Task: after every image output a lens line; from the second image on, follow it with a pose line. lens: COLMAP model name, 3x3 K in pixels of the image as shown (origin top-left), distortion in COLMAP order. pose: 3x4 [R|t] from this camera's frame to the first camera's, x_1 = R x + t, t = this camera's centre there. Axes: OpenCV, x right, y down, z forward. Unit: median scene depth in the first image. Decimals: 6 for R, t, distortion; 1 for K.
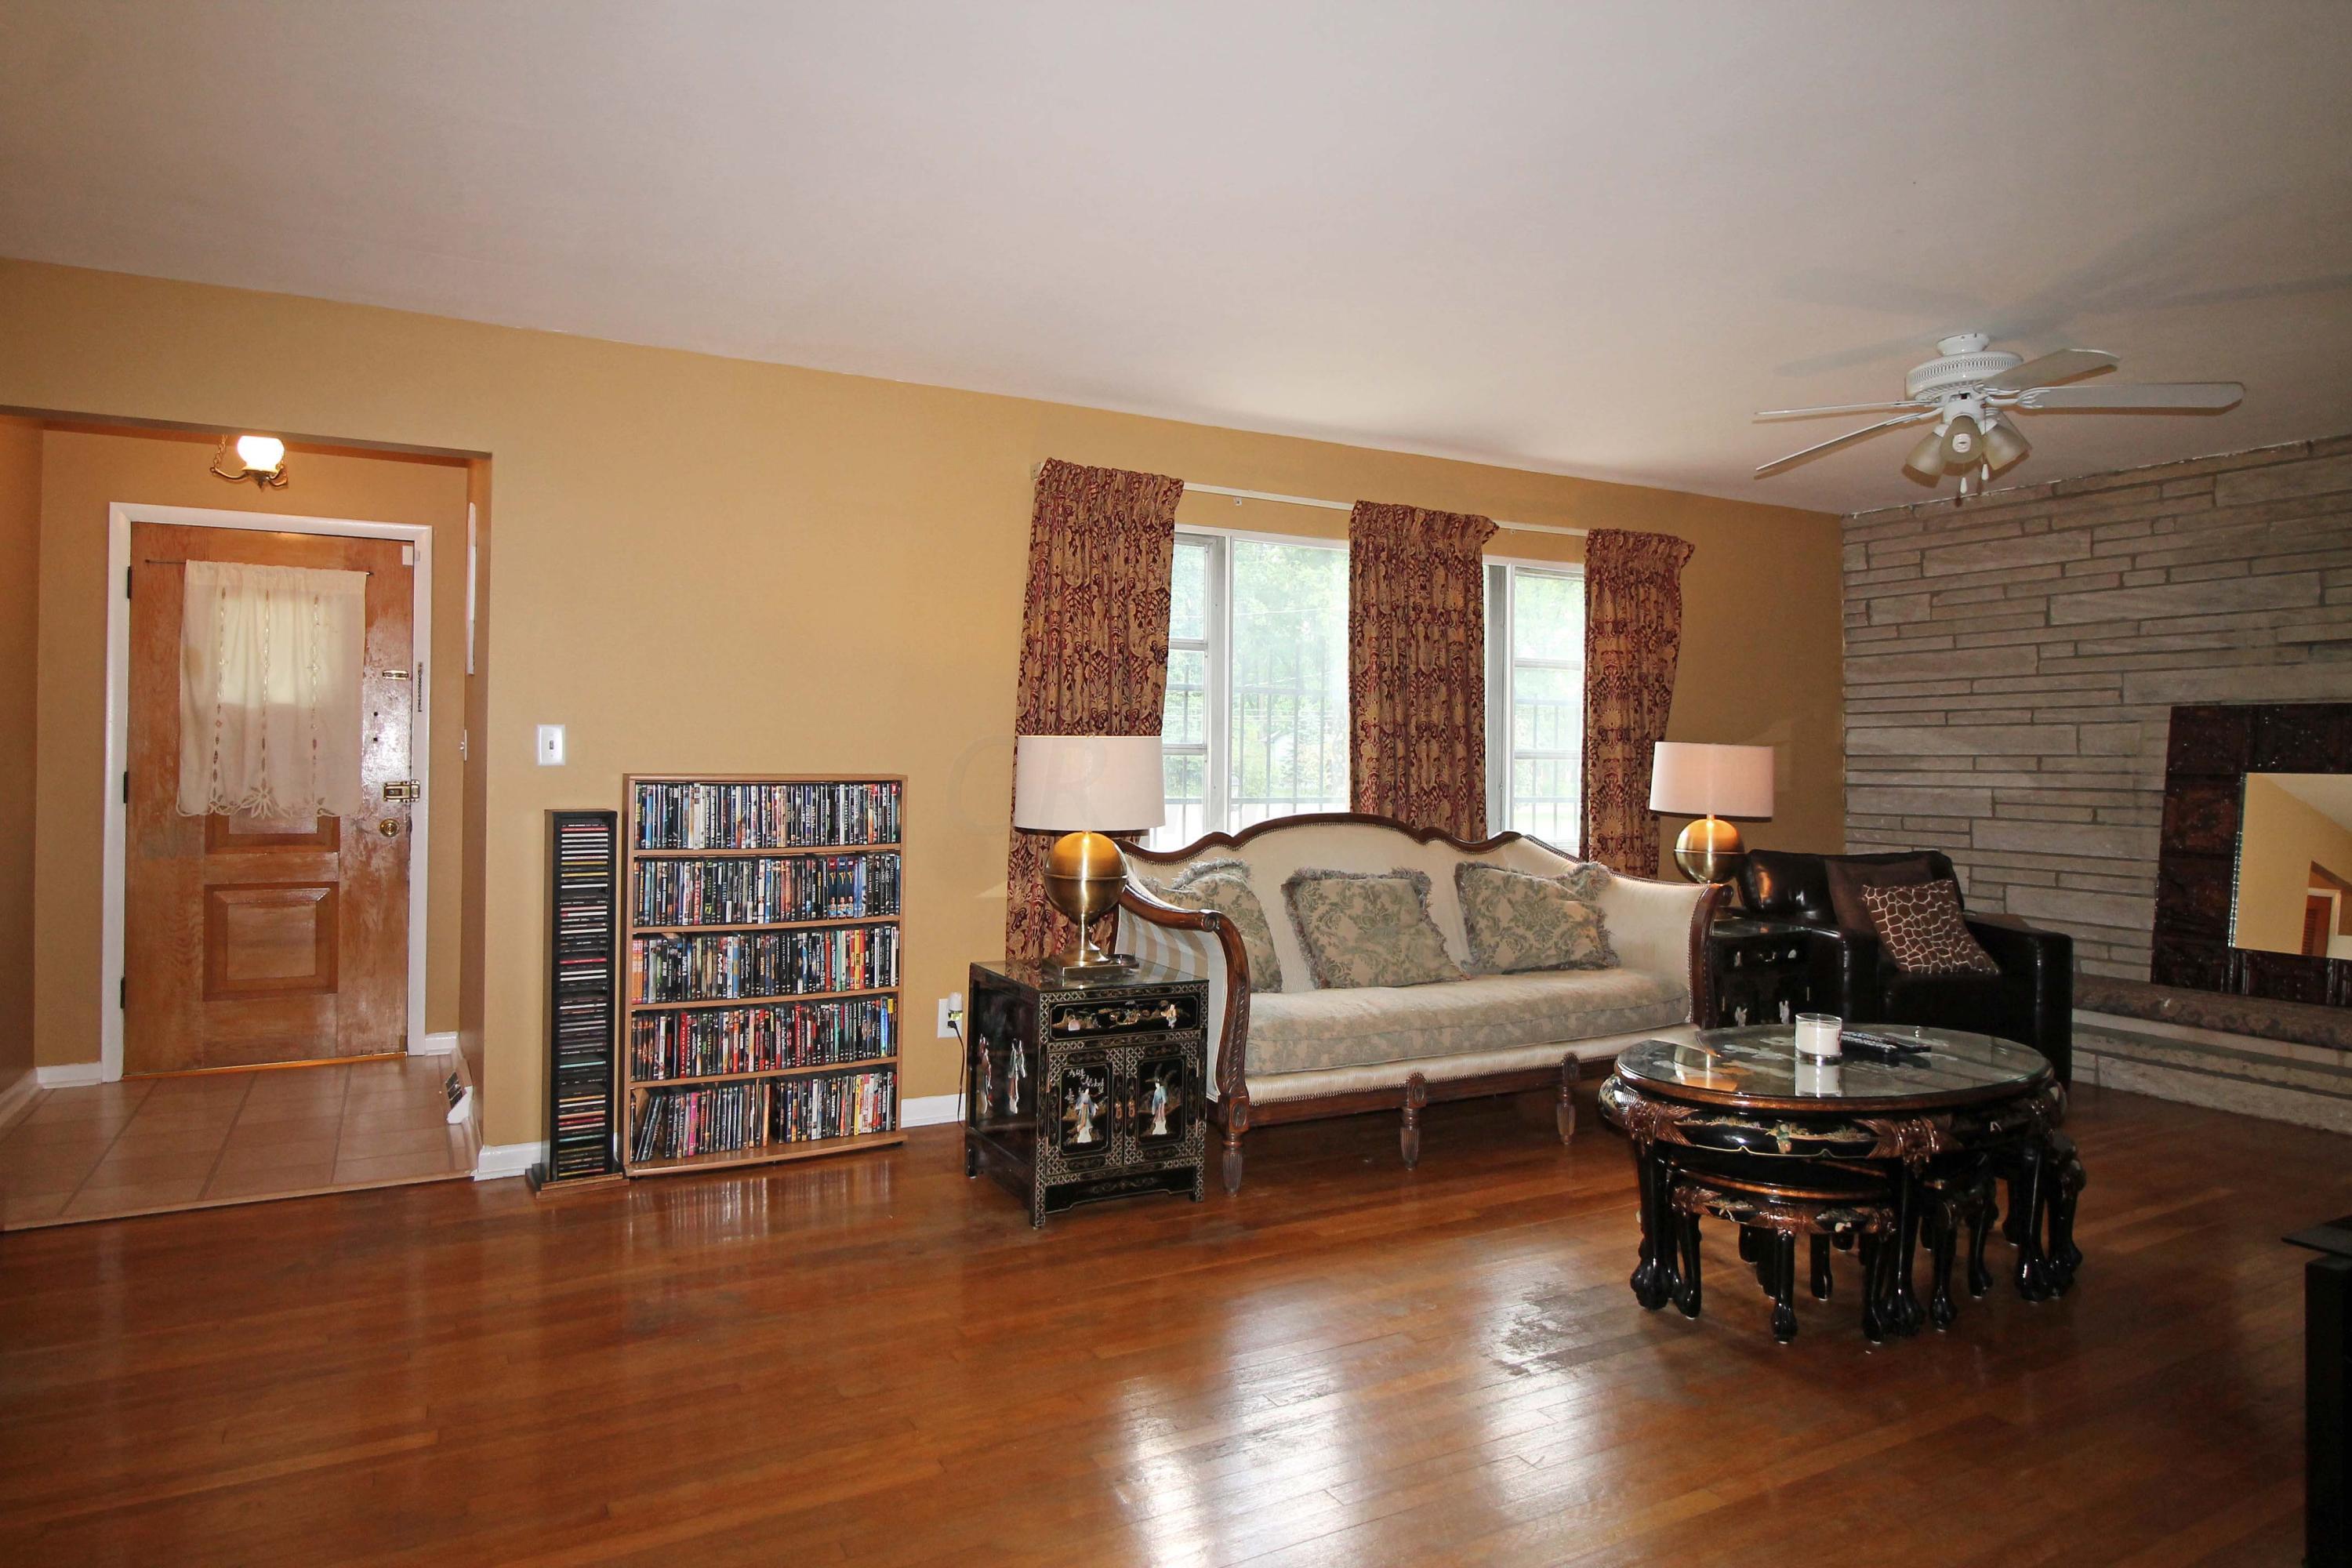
lens RADIAL K [[1393.8, 0, 1164.9], [0, 1393.8, 755.1], [0, 0, 1]] dist [0.008755, -0.014793]
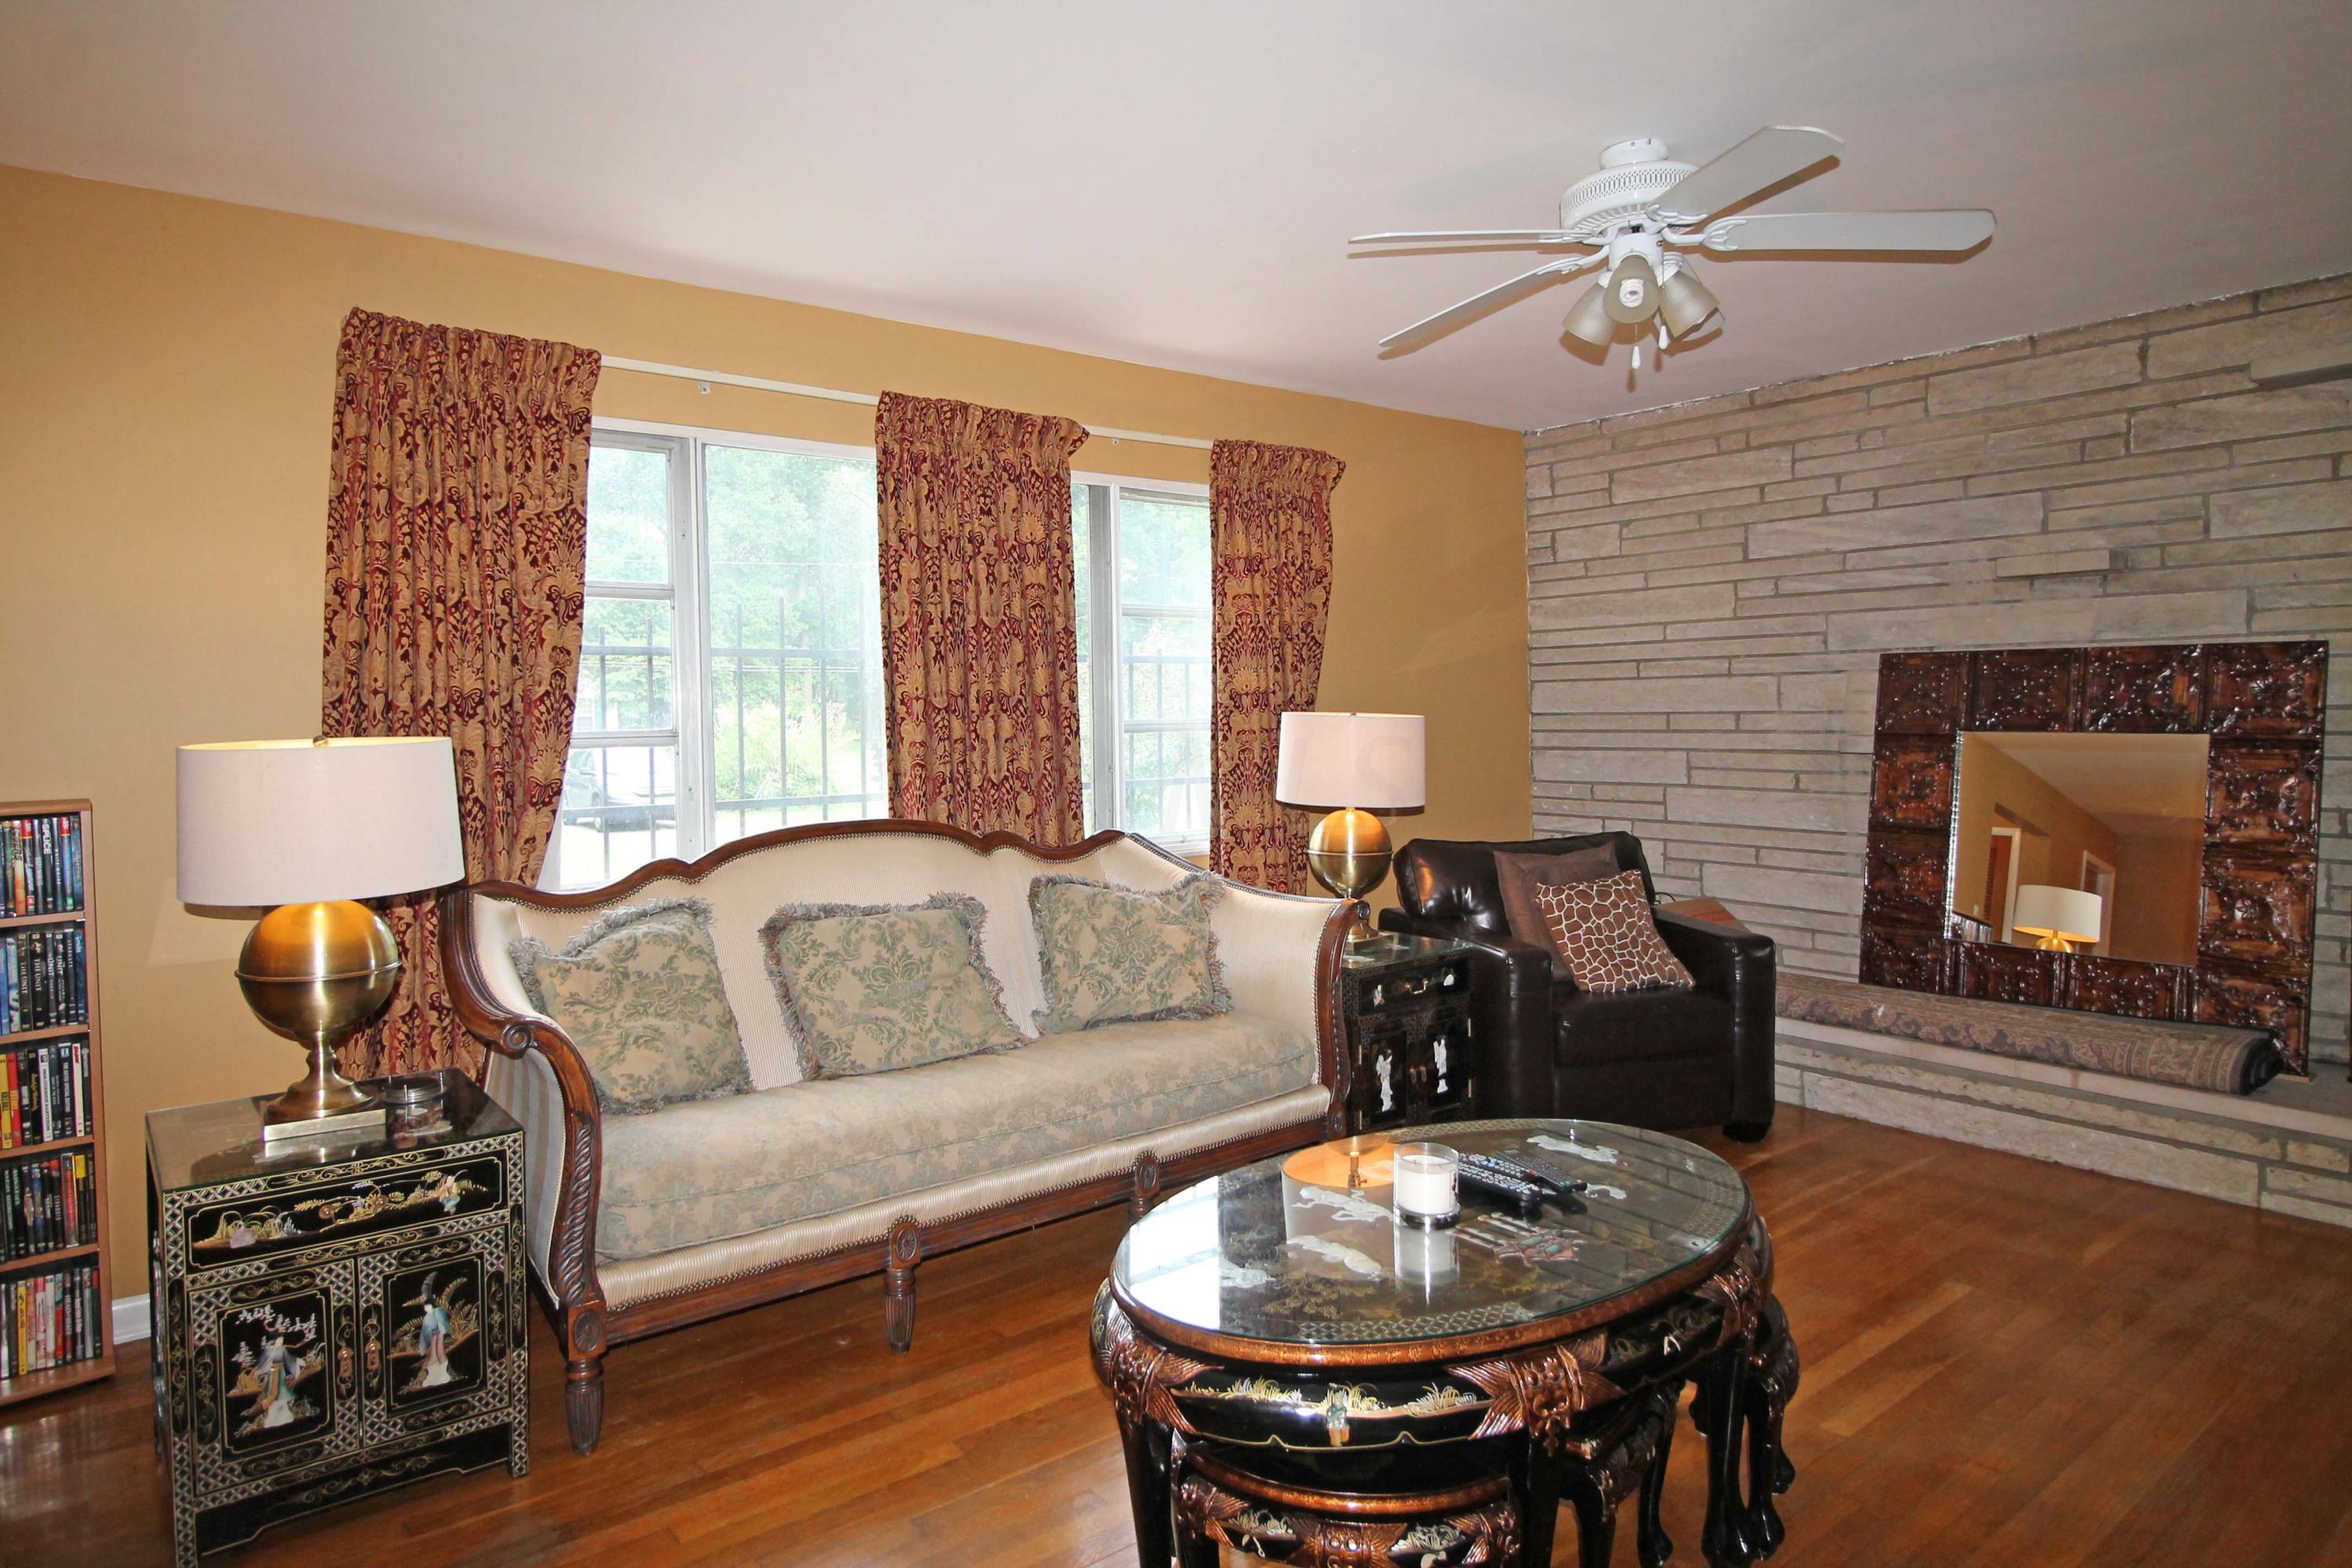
lens RADIAL K [[1393.8, 0, 1167.1], [0, 1393.8, 758.7], [0, 0, 1]] dist [0.008755, -0.014793]
pose [[0.985341, -0.029217, 0.168078, 0.172776], [0.022351, 0.998842, 0.042596, -0.019604], [-0.169128, -0.038215, 0.984853, 0.271126]]
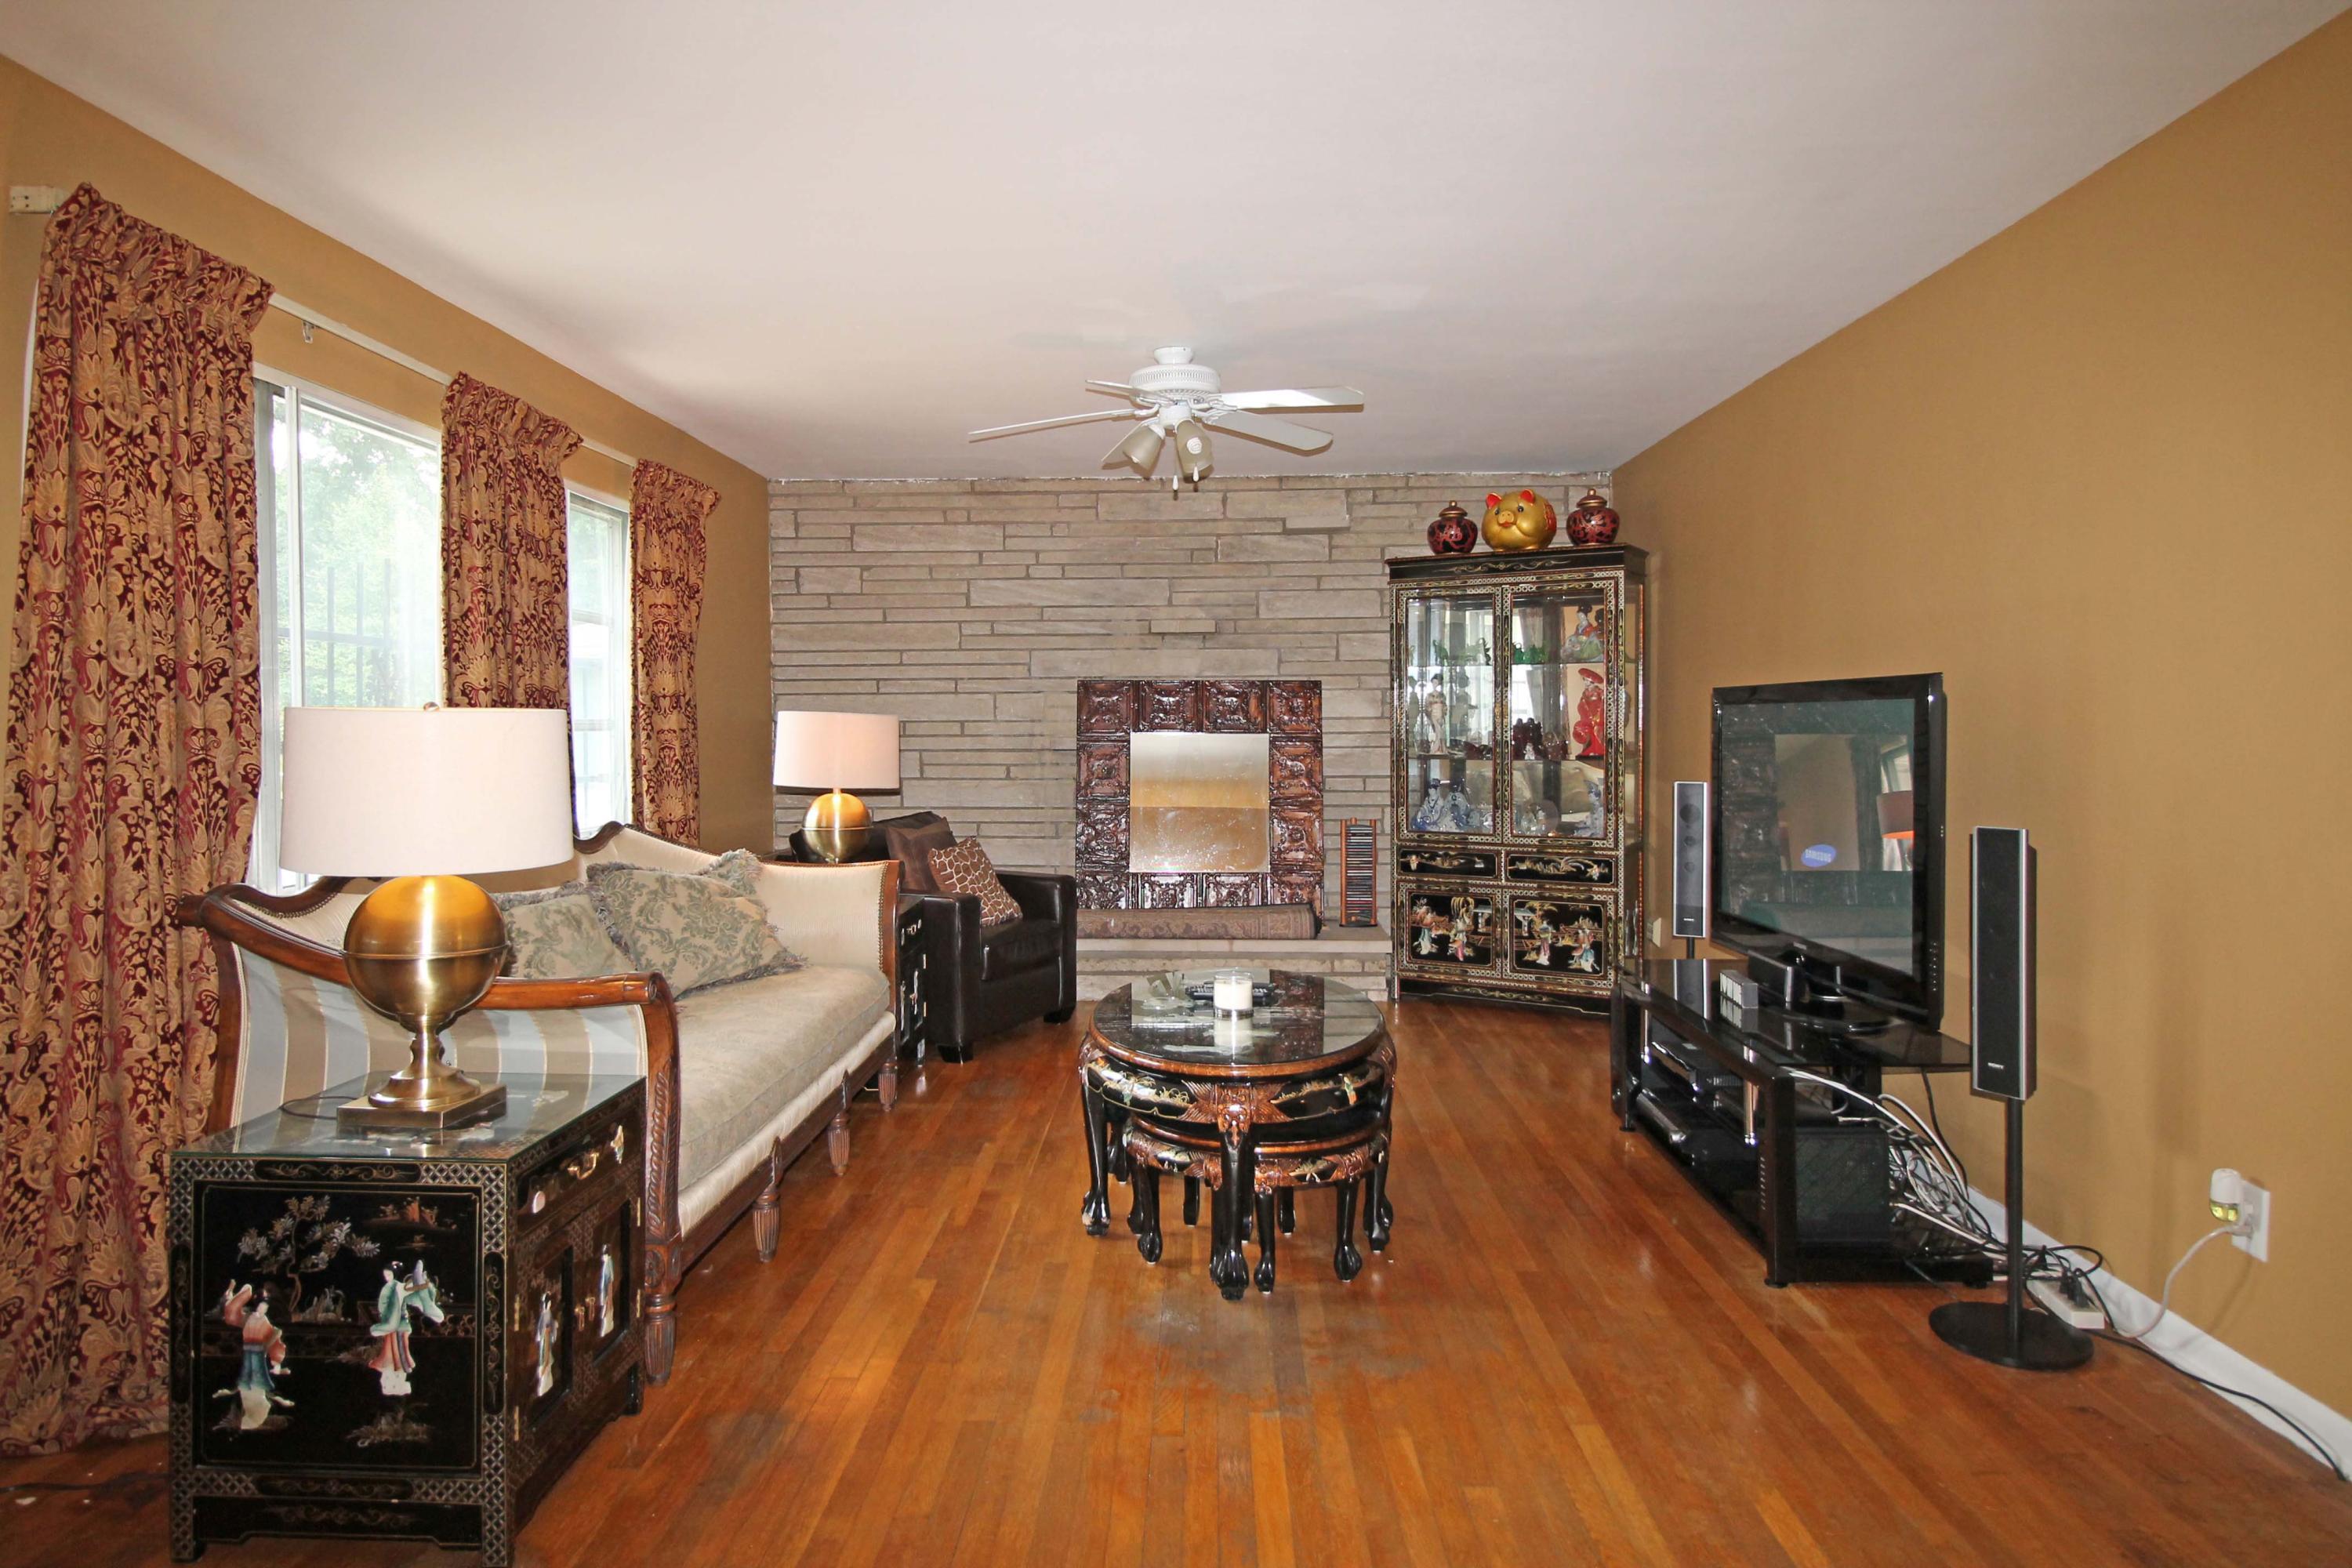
lens RADIAL K [[1393.8, 0, 1167.1], [0, 1393.8, 752.0], [0, 0, 1]] dist [0.008755, -0.014793]
pose [[0.509129, -0.027987, 0.860235, -0.326190], [0.005872, 0.999561, 0.029044, -0.008225], [-0.860670, -0.009736, 0.509070, 0.359296]]
